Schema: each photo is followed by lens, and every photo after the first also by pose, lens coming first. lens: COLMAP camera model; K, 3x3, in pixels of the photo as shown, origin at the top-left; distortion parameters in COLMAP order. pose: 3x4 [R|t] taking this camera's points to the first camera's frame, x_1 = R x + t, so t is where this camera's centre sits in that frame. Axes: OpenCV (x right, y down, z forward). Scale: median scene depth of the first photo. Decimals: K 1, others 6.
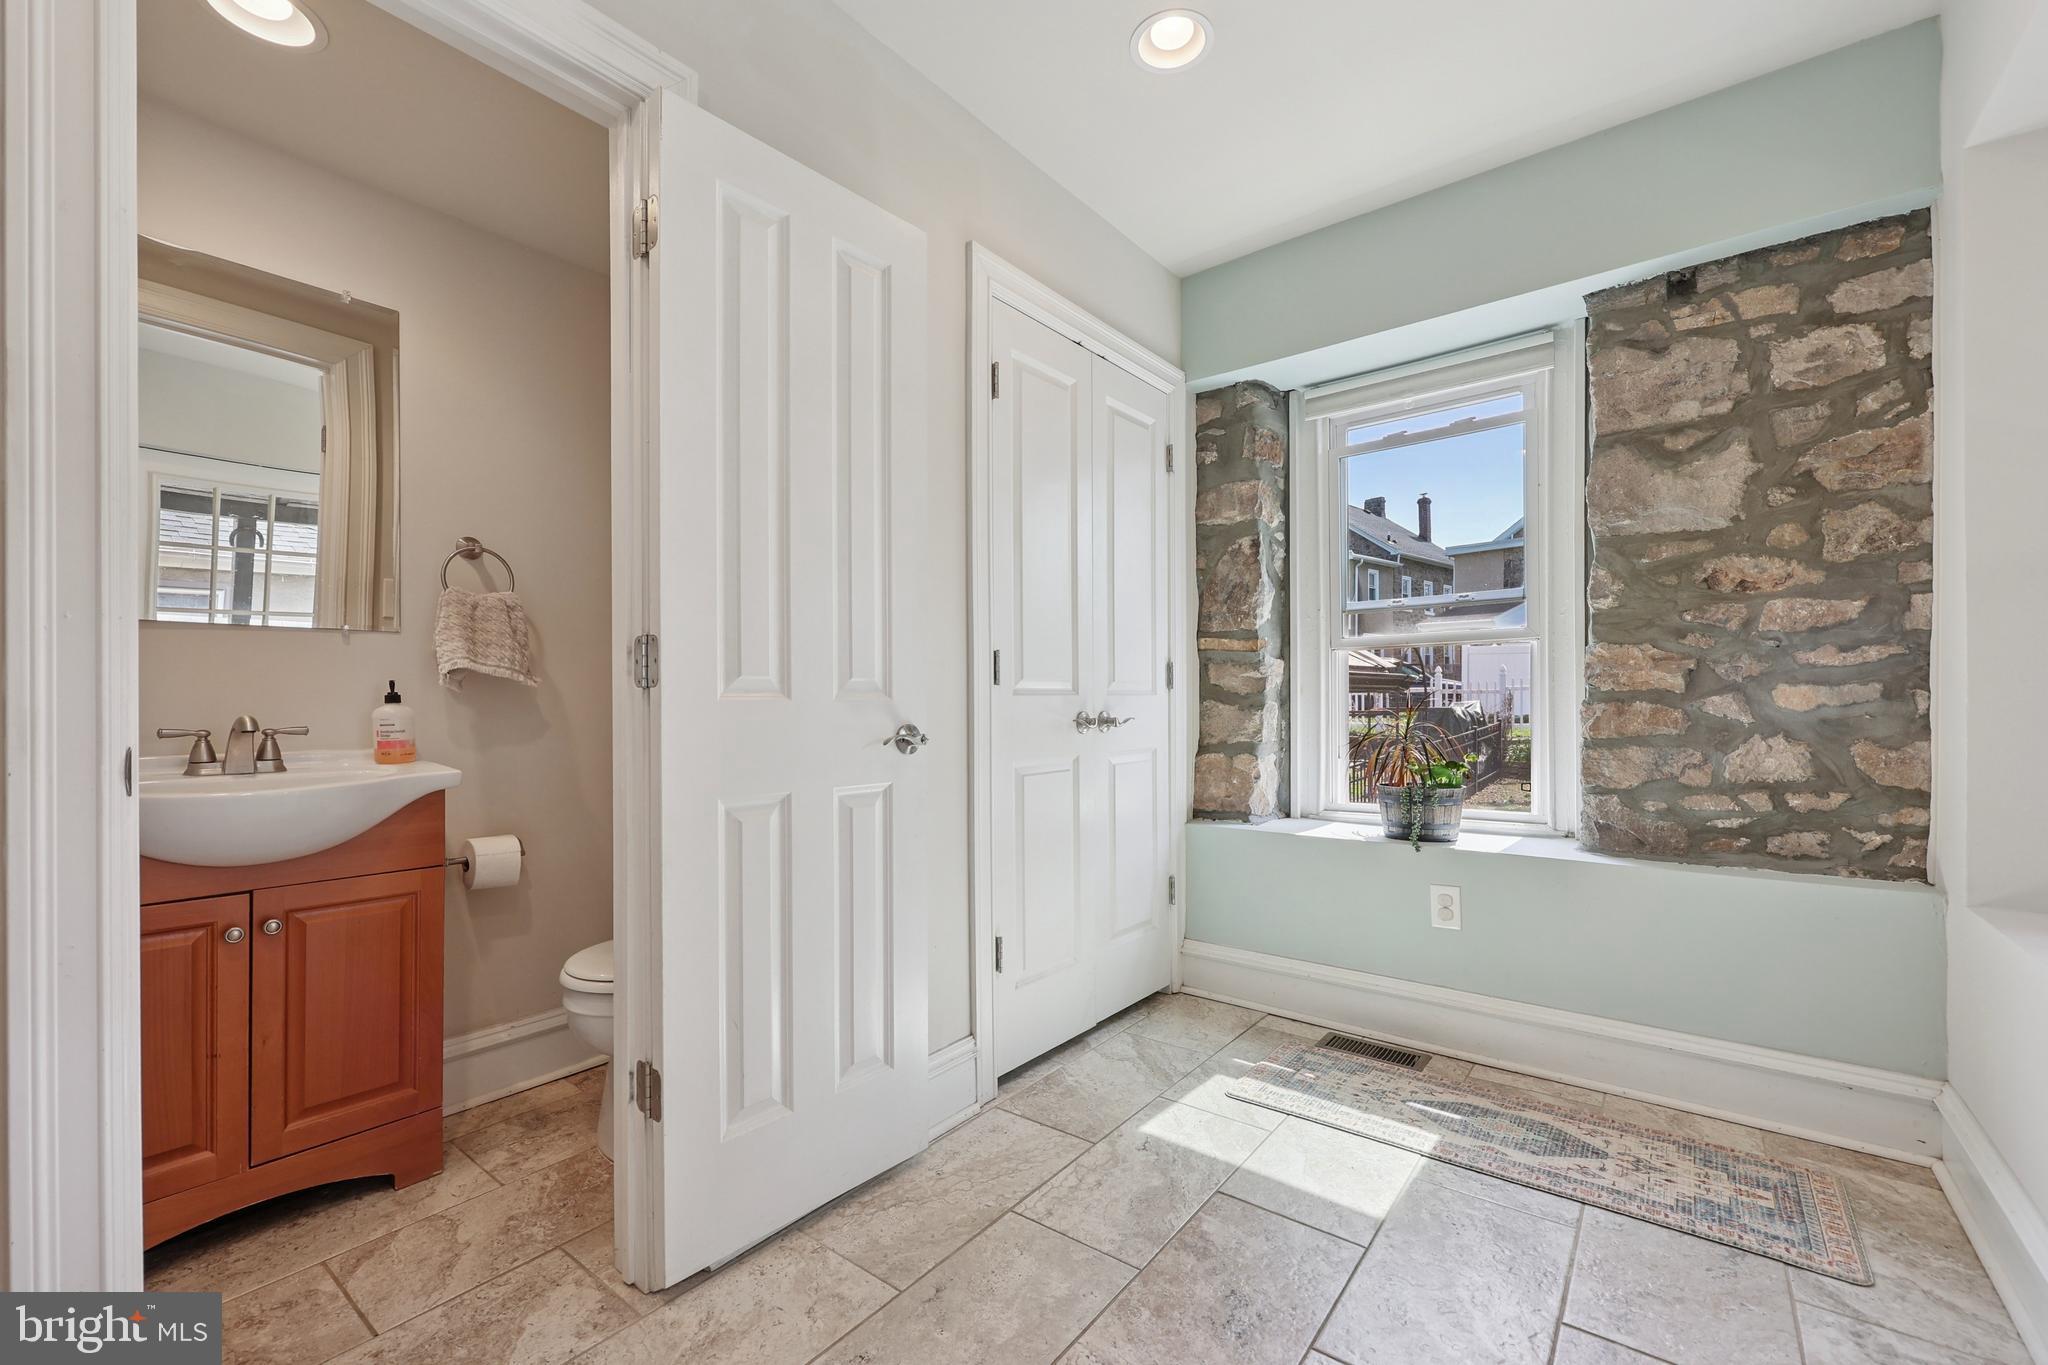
lens RADIAL K [[838.2, 0, 1020.0], [0, 838.2, 707.4], [0, 0, 1]] dist [-0.000576, -0.000068]
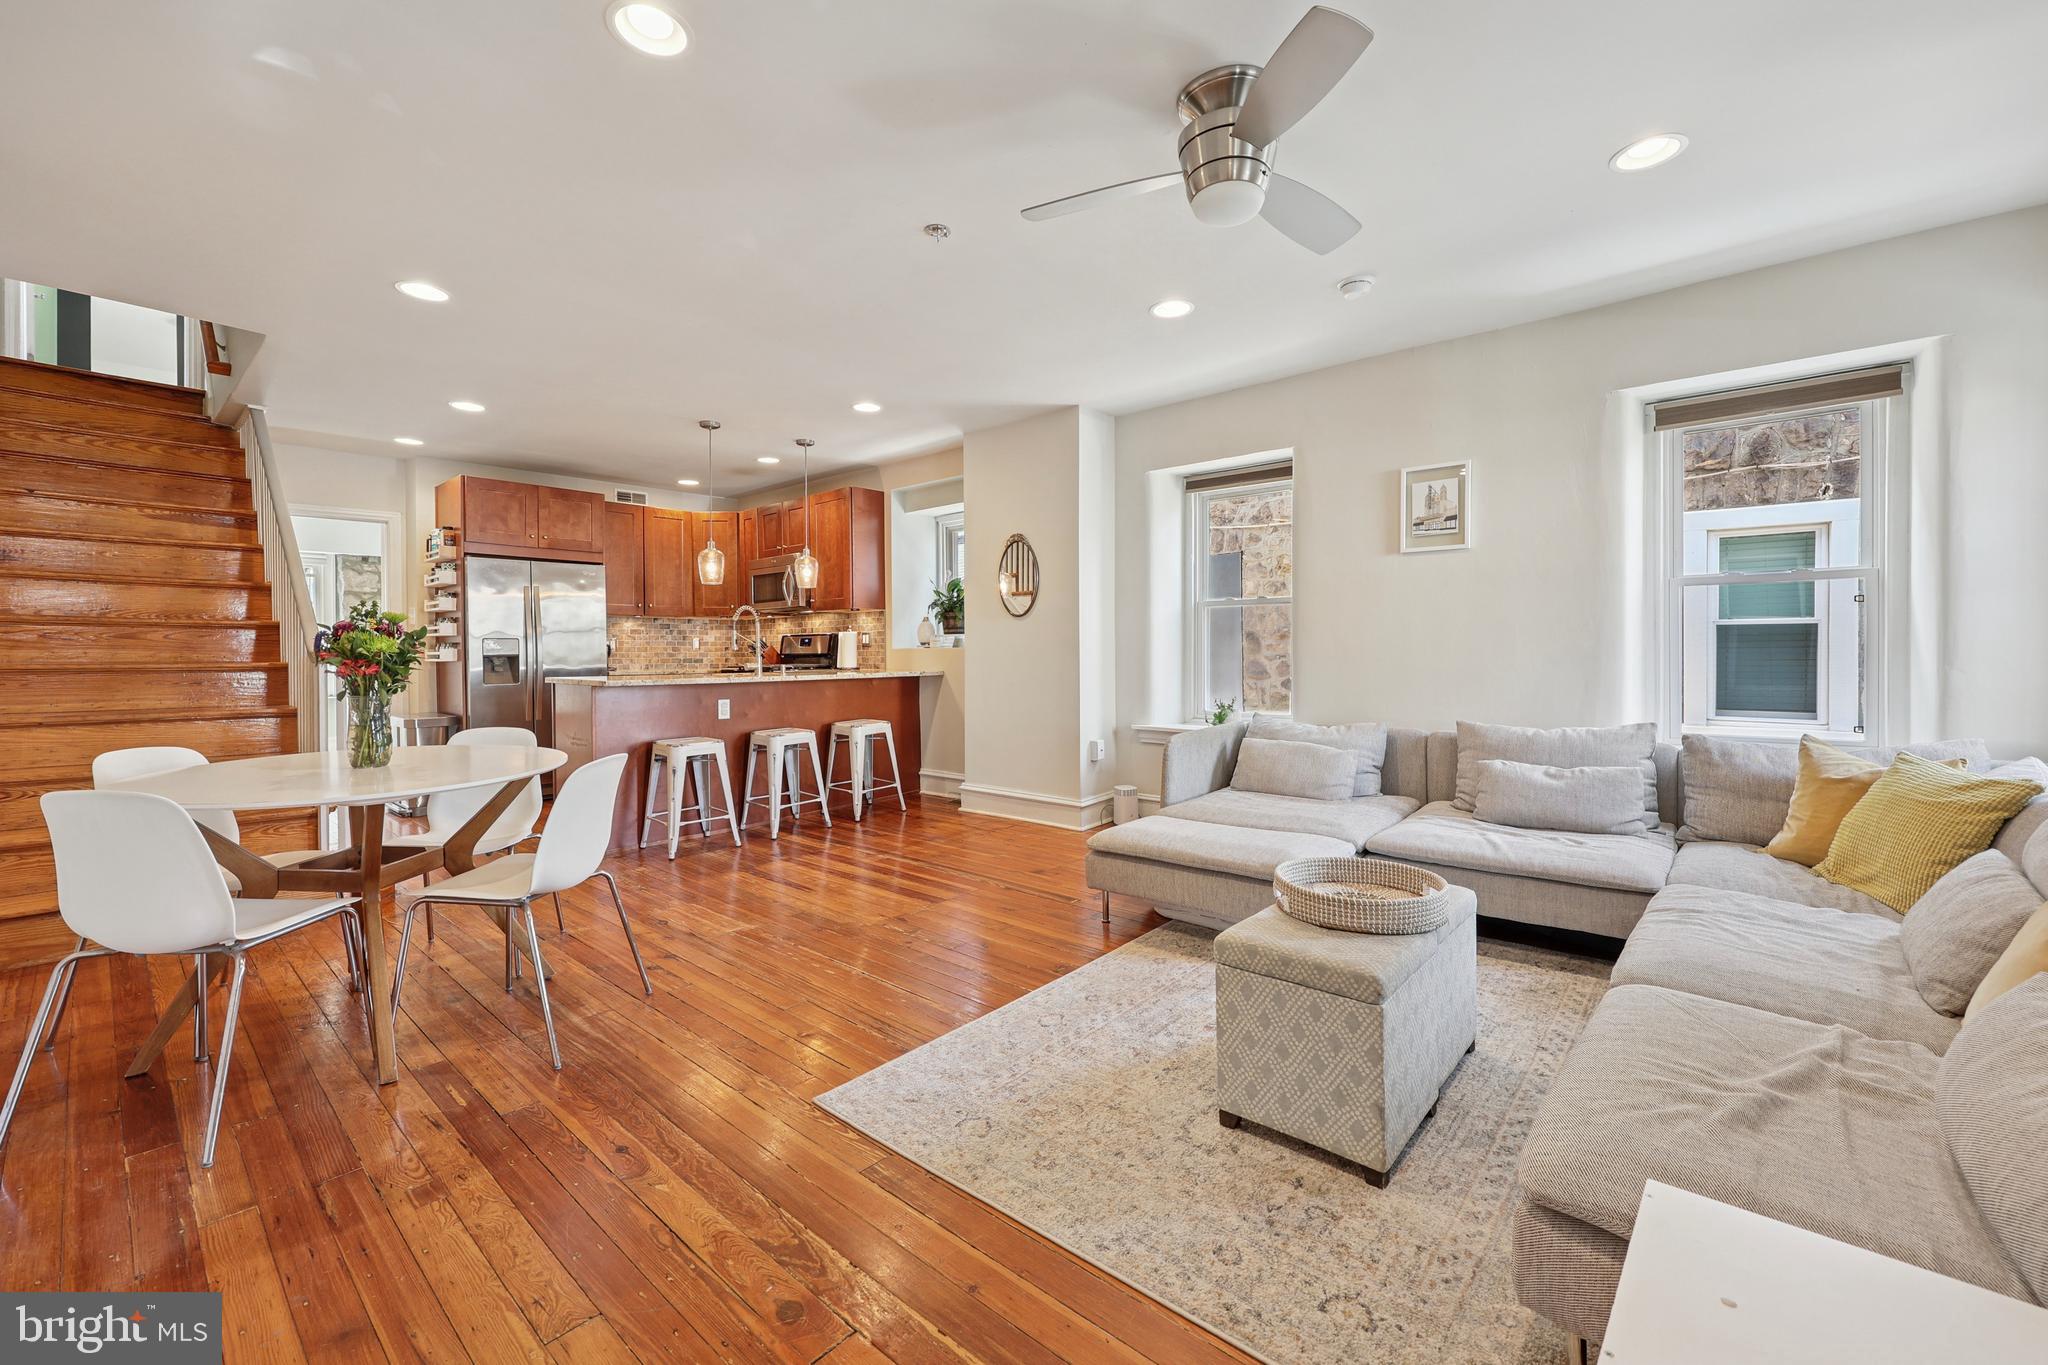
lens RADIAL K [[818.9, 0, 1028.5], [0, 818.9, 658.6], [0, 0, 1]] dist [-0.000518, -0.000038]
pose [[0.042390, -0.001717, 0.999100, -3.222212], [0.007412, 0.999972, 0.001404, 0.016533], [-0.999074, 0.007346, 0.042401, -2.534928]]
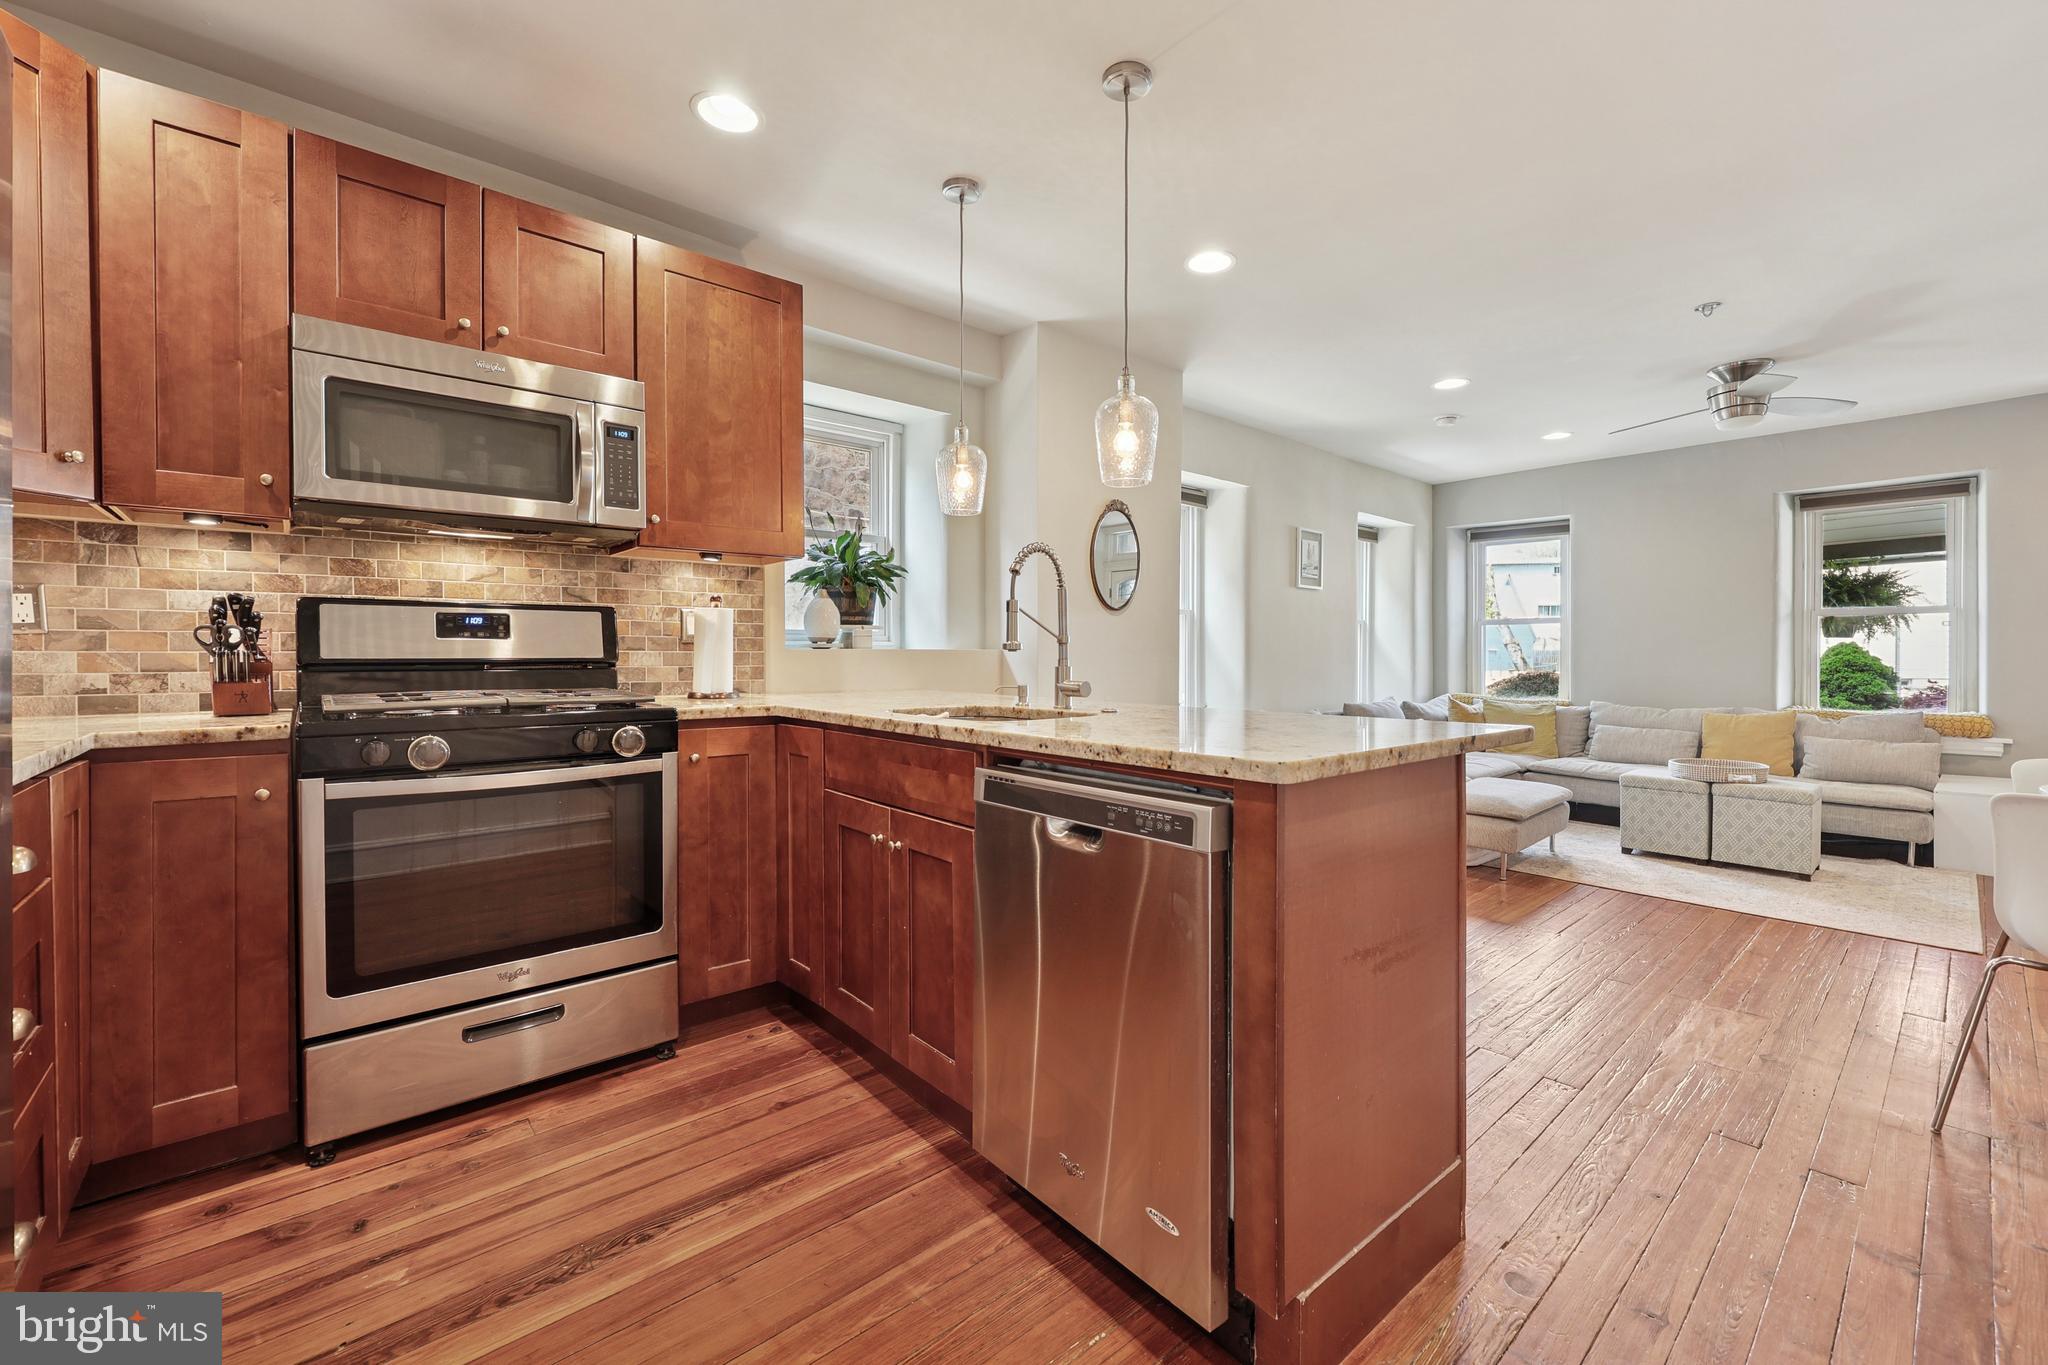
lens RADIAL K [[833.7, 0, 1020.9], [0, 833.7, 663.3], [0, 0, 1]] dist [0.000706, 0.000023]
pose [[-0.983401, 0.006406, 0.181333, -0.996374], [0.008010, 0.999935, 0.008117, -0.001834], [-0.181269, 0.009435, -0.983388, -0.592866]]
